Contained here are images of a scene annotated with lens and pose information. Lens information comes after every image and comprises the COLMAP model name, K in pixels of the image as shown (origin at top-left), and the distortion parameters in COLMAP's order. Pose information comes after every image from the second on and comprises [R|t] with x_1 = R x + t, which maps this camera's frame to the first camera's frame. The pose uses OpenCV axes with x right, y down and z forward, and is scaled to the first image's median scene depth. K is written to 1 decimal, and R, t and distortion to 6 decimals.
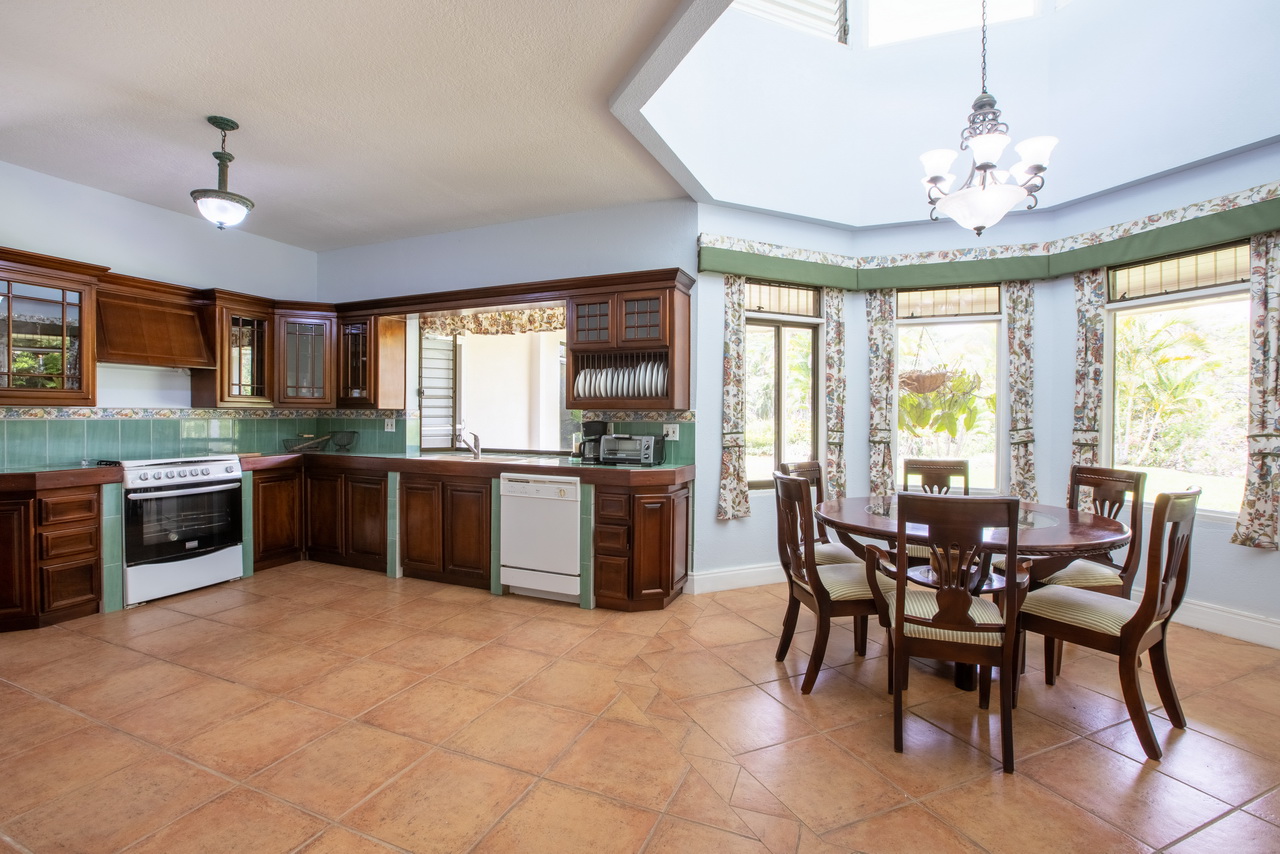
lens RADIAL K [[576.2, 0, 639.0], [0, 576.2, 422.0], [0, 0, 1]] dist [-0.016688, 0.007292]
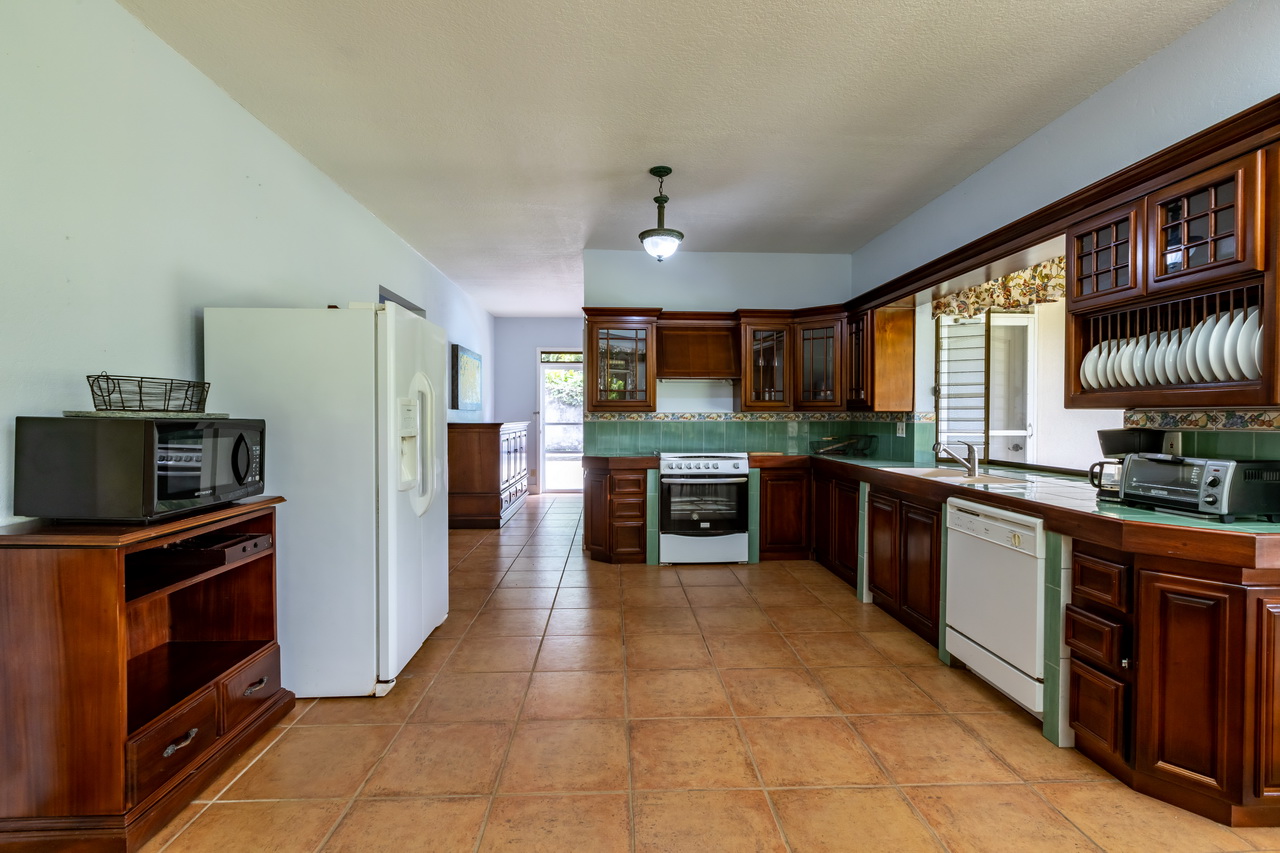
lens RADIAL K [[576.2, 0, 650.0], [0, 576.2, 420.8], [0, 0, 1]] dist [-0.016688, 0.007292]
pose [[0.434392, 0.004052, -0.900715, 0.252594], [-0.011322, 0.999935, -0.000962, -0.003620], [0.900653, 0.010616, 0.434410, 0.350849]]
